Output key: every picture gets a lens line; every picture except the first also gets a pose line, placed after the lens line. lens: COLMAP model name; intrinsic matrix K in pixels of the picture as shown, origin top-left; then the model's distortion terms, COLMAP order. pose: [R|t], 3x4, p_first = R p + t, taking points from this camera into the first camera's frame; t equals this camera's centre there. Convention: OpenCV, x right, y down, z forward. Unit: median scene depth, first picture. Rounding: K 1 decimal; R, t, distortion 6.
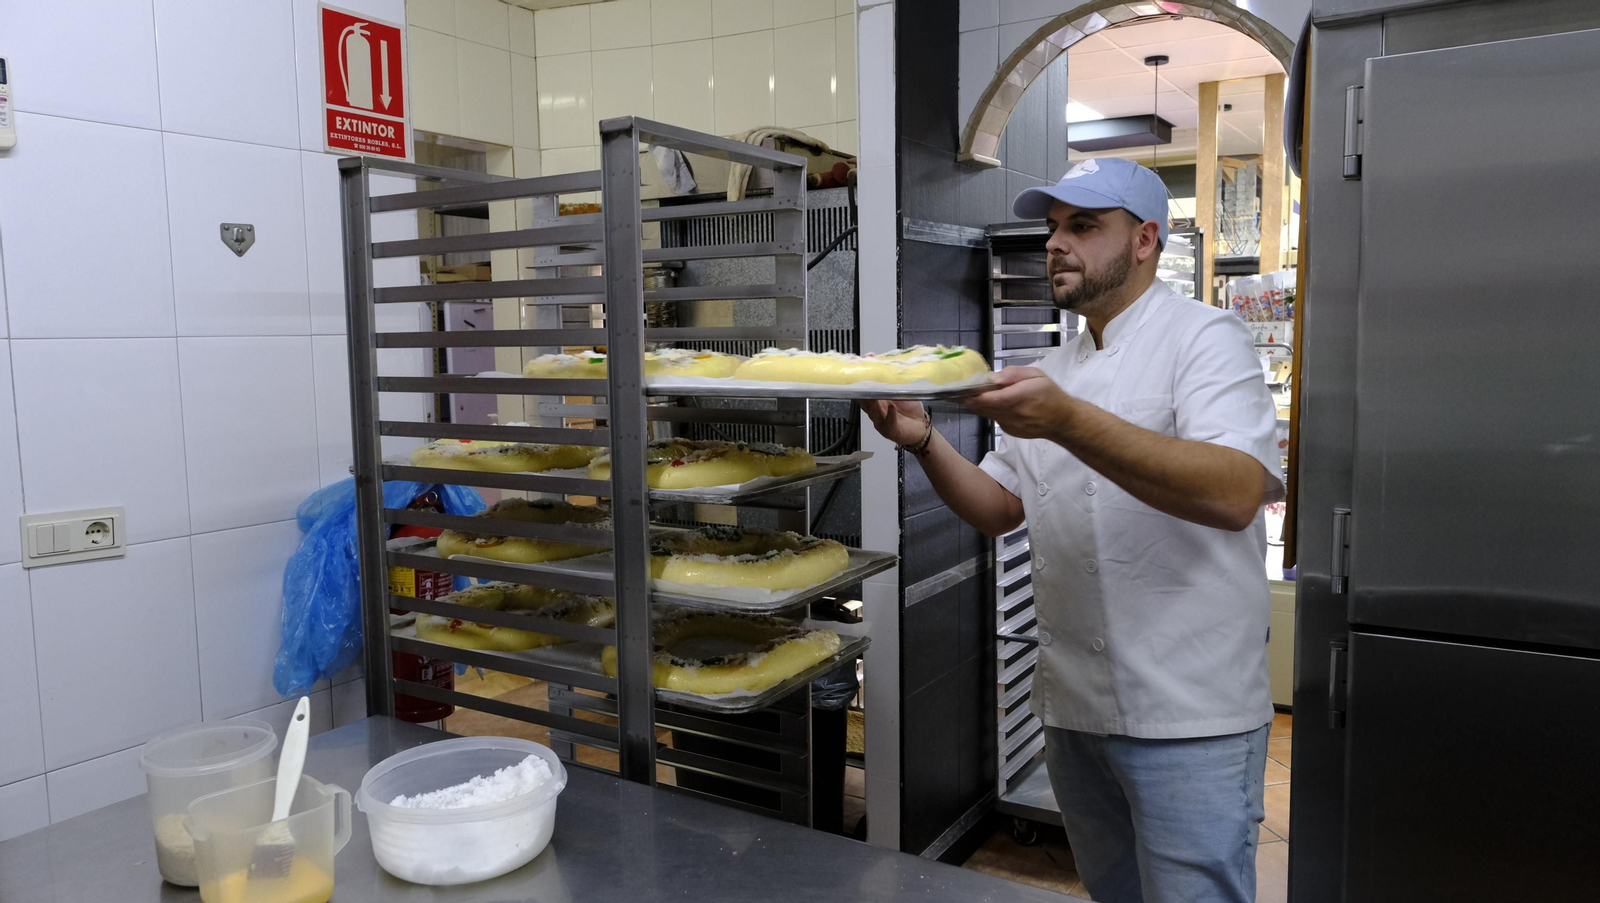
lens RADIAL K [[1144.5, 0, 821.5], [0, 1144.5, 449.3], [0, 0, 1]] dist [-0.038283, 0.011396]
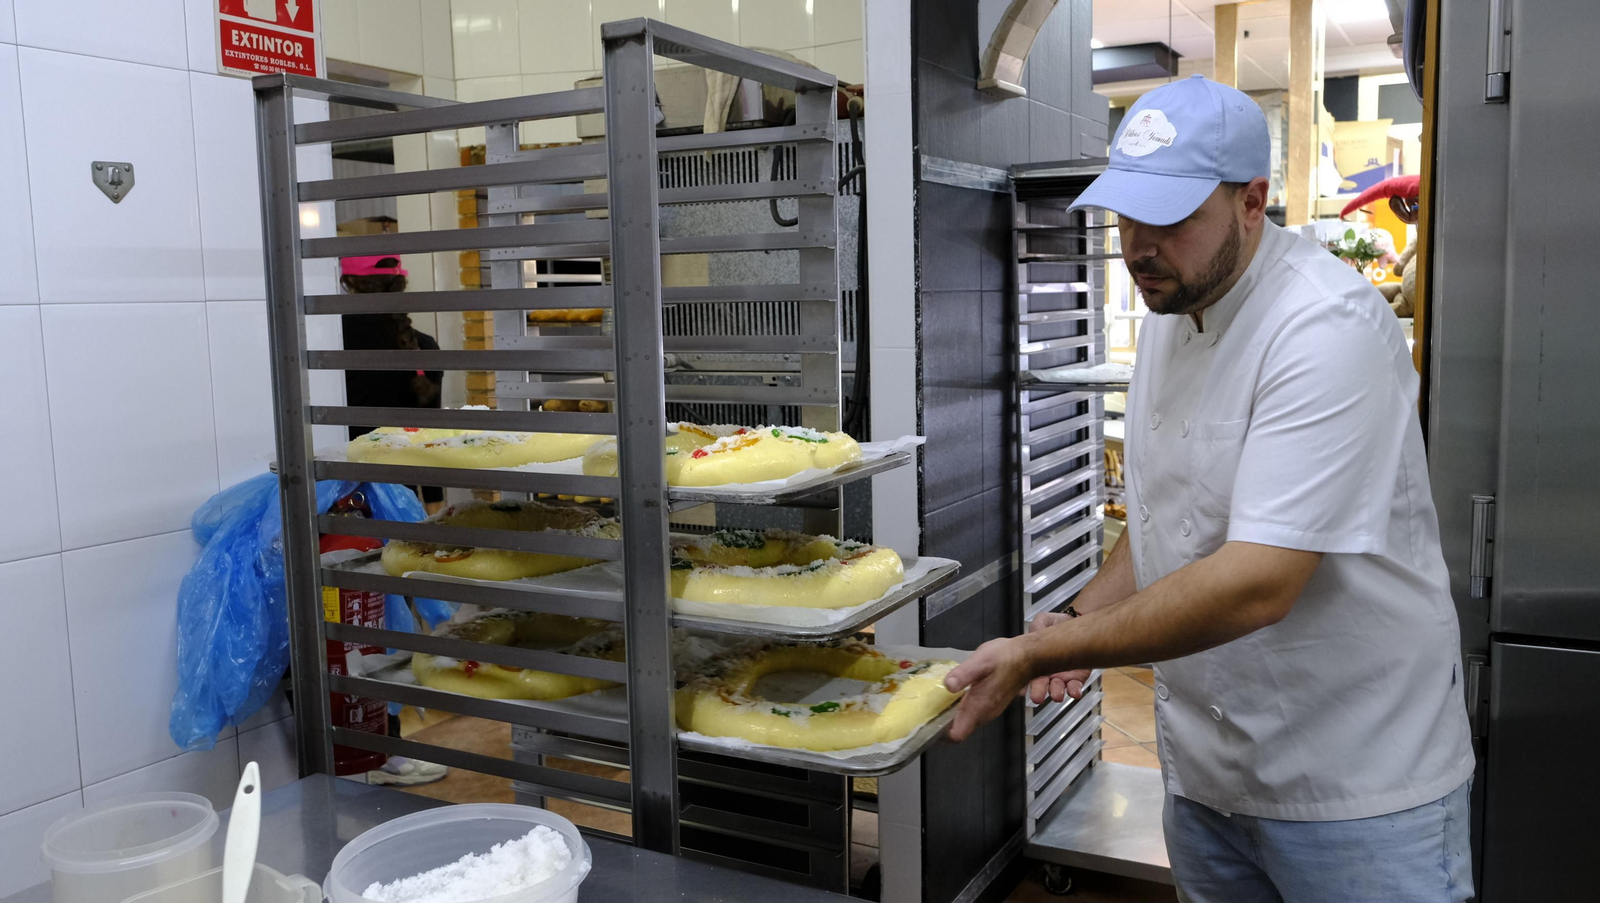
lens RADIAL K [[1294.1, 0, 800.0], [0, 1294.1, 451.5], [0, 0, 1]] dist [-0.042095, 0.006182]
pose [[0.998521, -0.014091, 0.052505, -0.078856], [0.013331, 0.999802, 0.014797, -0.001489], [-0.052703, -0.014075, 0.998511, 0.068313]]
